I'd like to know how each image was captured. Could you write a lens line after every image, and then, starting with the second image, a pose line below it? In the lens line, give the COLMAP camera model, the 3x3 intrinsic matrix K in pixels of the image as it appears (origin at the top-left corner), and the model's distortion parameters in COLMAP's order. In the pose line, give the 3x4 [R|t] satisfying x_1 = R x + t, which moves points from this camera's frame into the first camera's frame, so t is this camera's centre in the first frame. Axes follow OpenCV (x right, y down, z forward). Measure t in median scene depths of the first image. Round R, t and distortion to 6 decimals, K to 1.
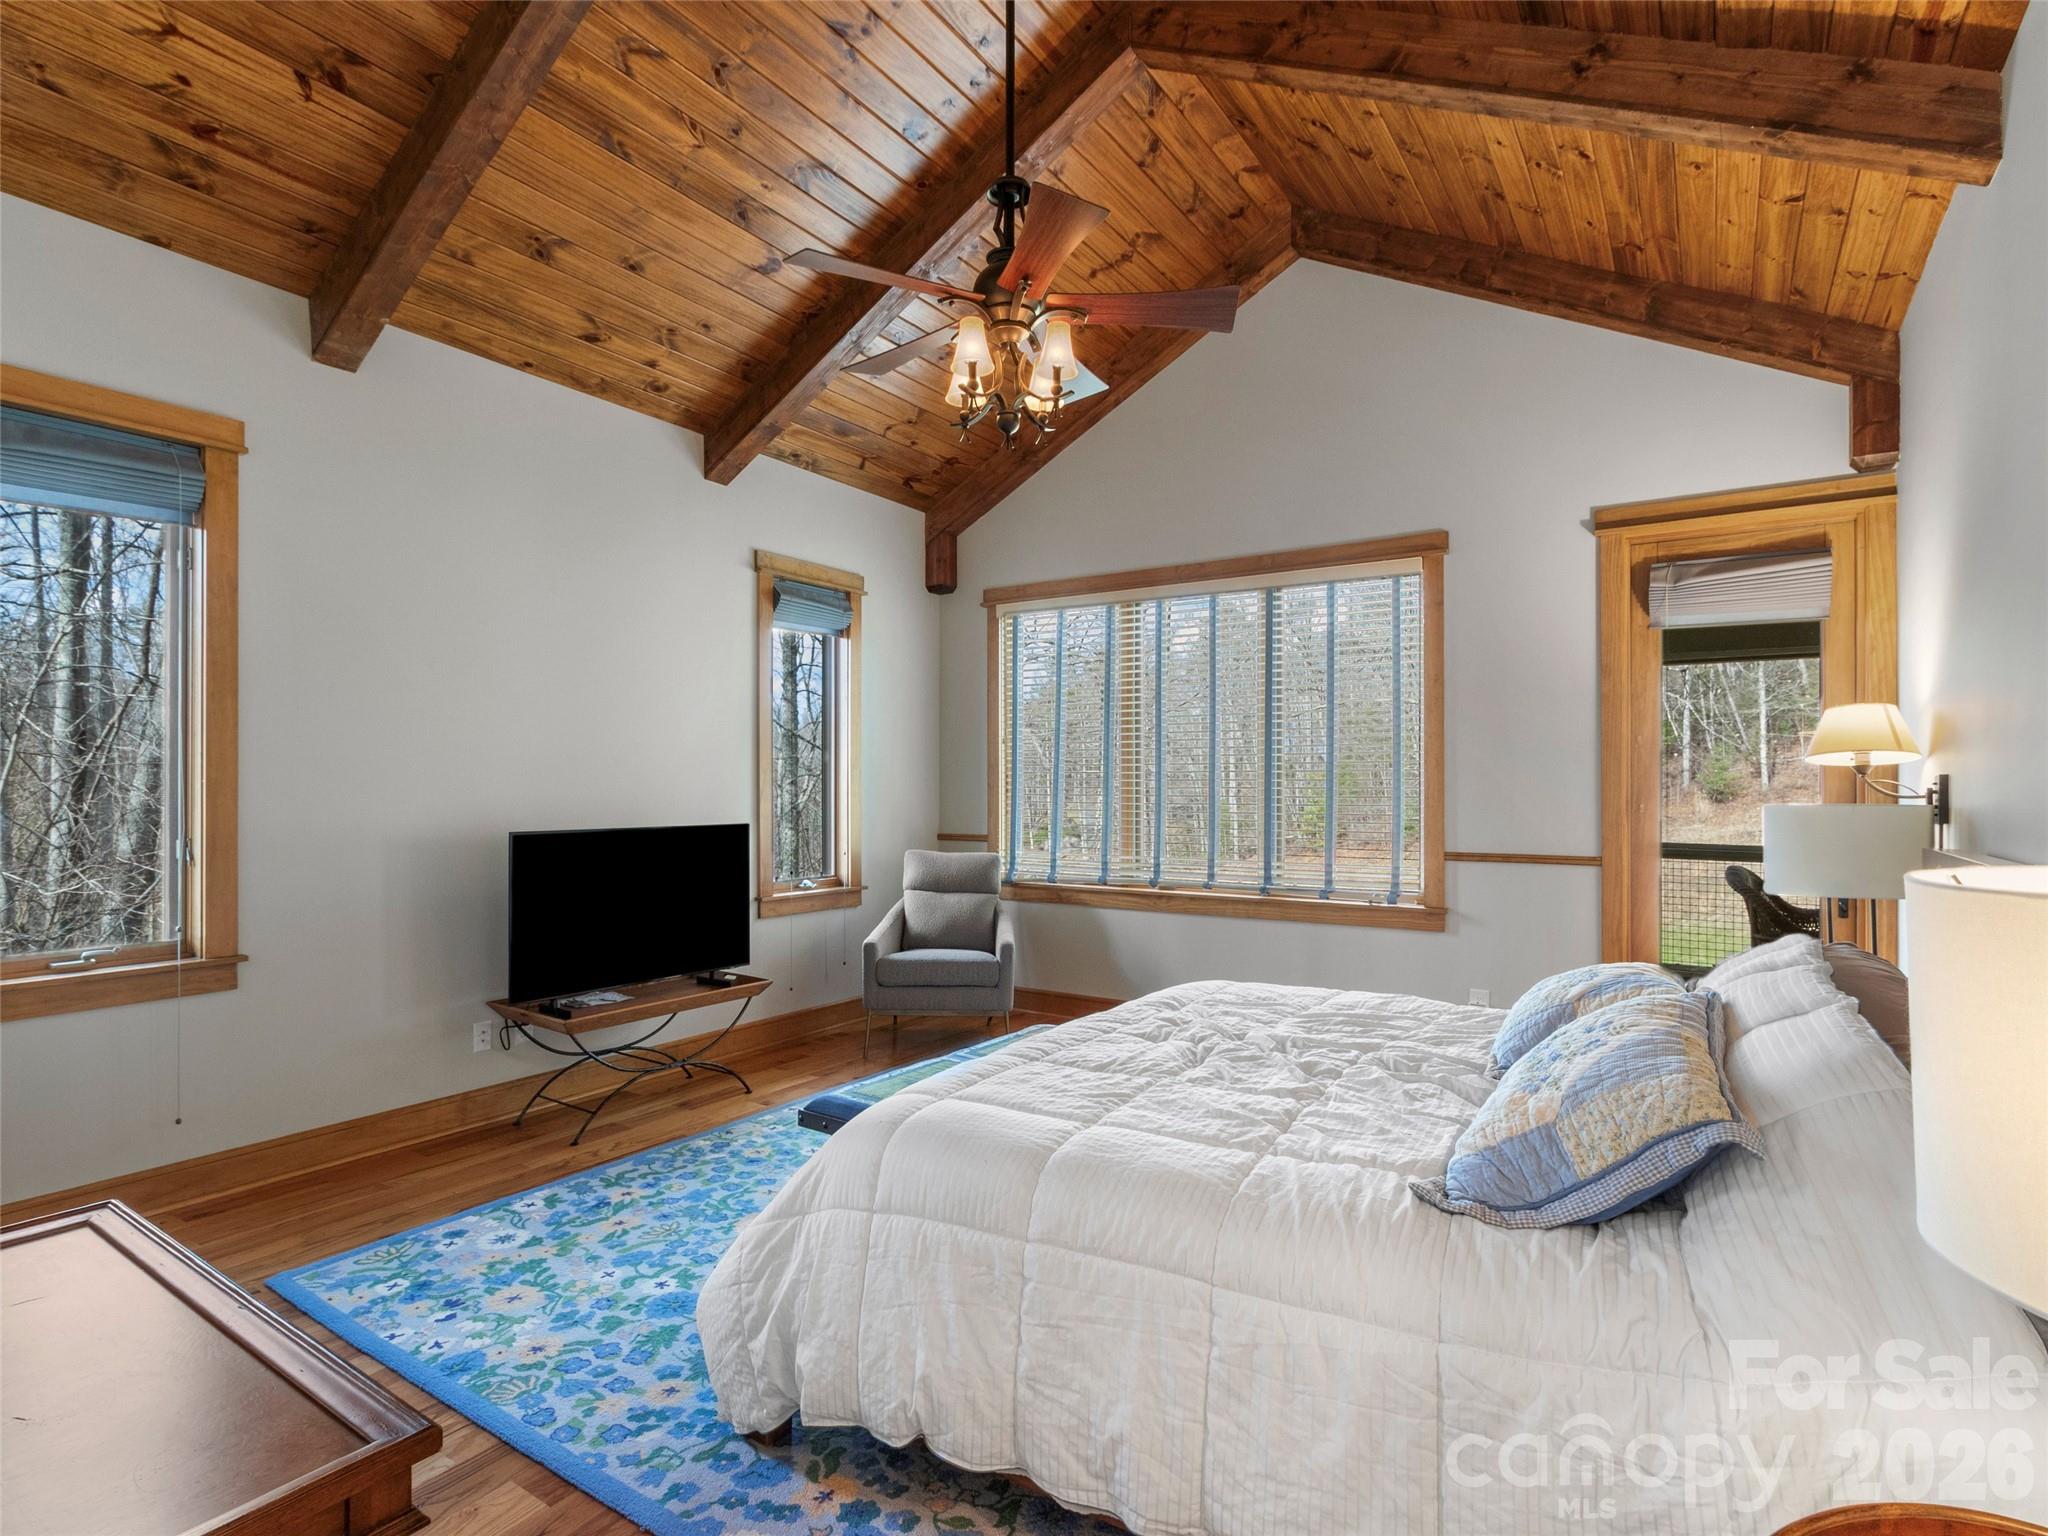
lens RADIAL K [[1059.6, 0, 1020.9], [0, 1059.6, 780.2], [0, 0, 1]] dist [0.003453, -0.000503]
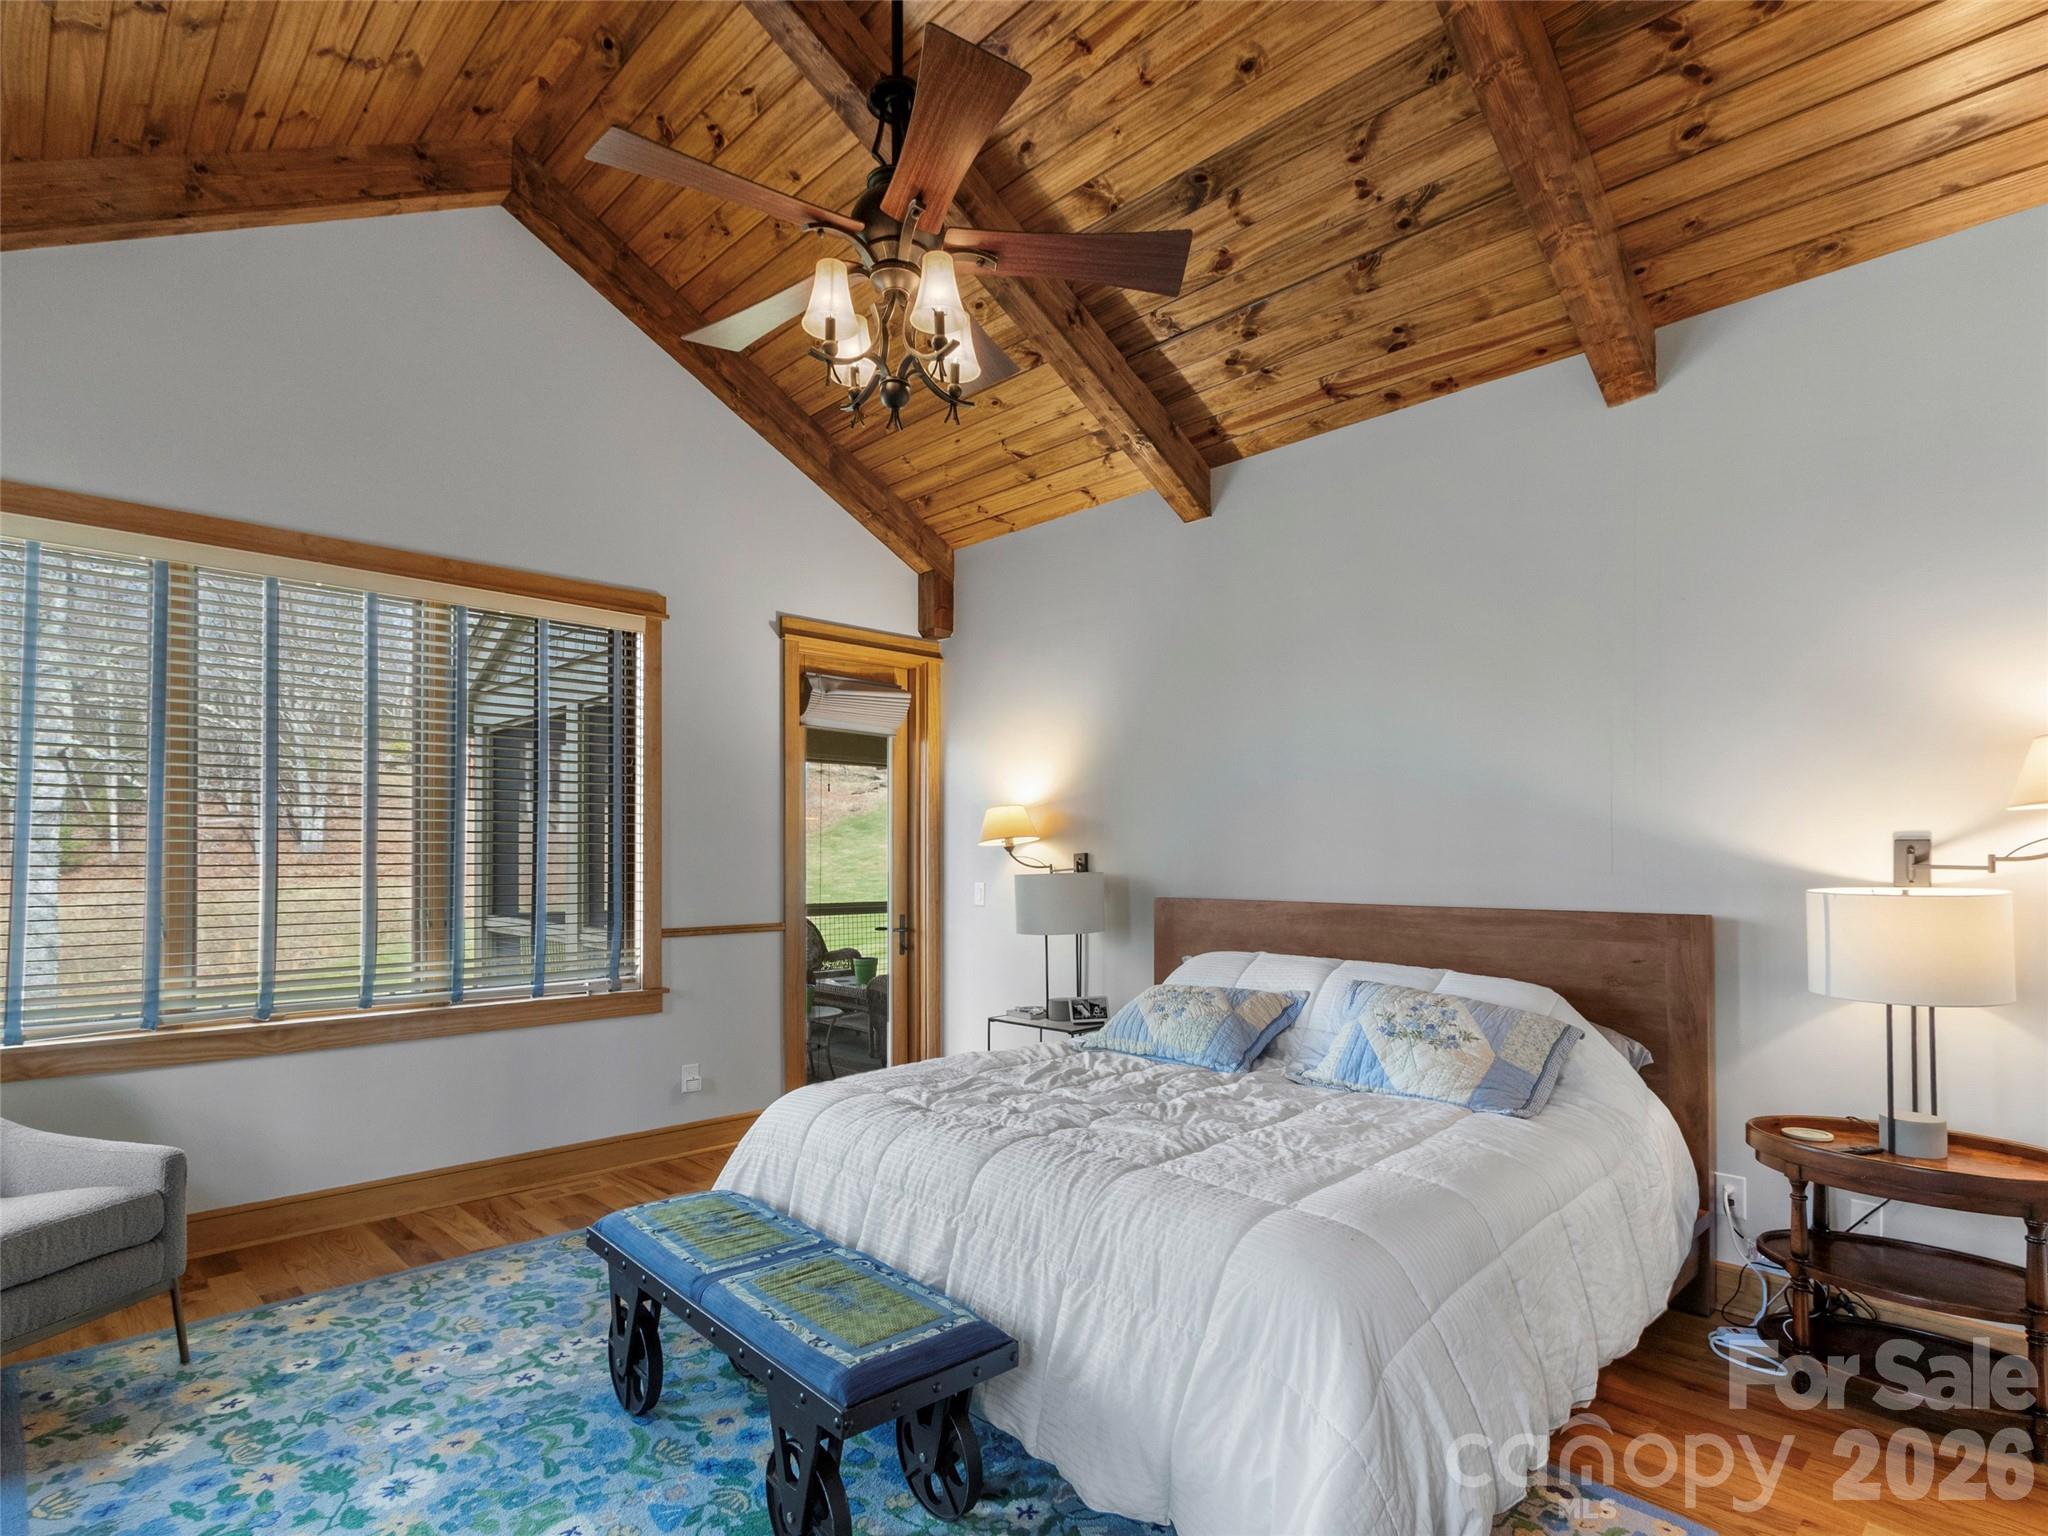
lens RADIAL K [[1067.0, 0, 1023.0], [0, 1067.0, 845.1], [0, 0, 1]] dist [0.002999, 0.000151]
pose [[0.215074, 0.007153, 0.976572, -0.508987], [-0.006524, 0.999961, -0.005887, -0.004945], [-0.976576, -0.005105, 0.215112, 0.501916]]
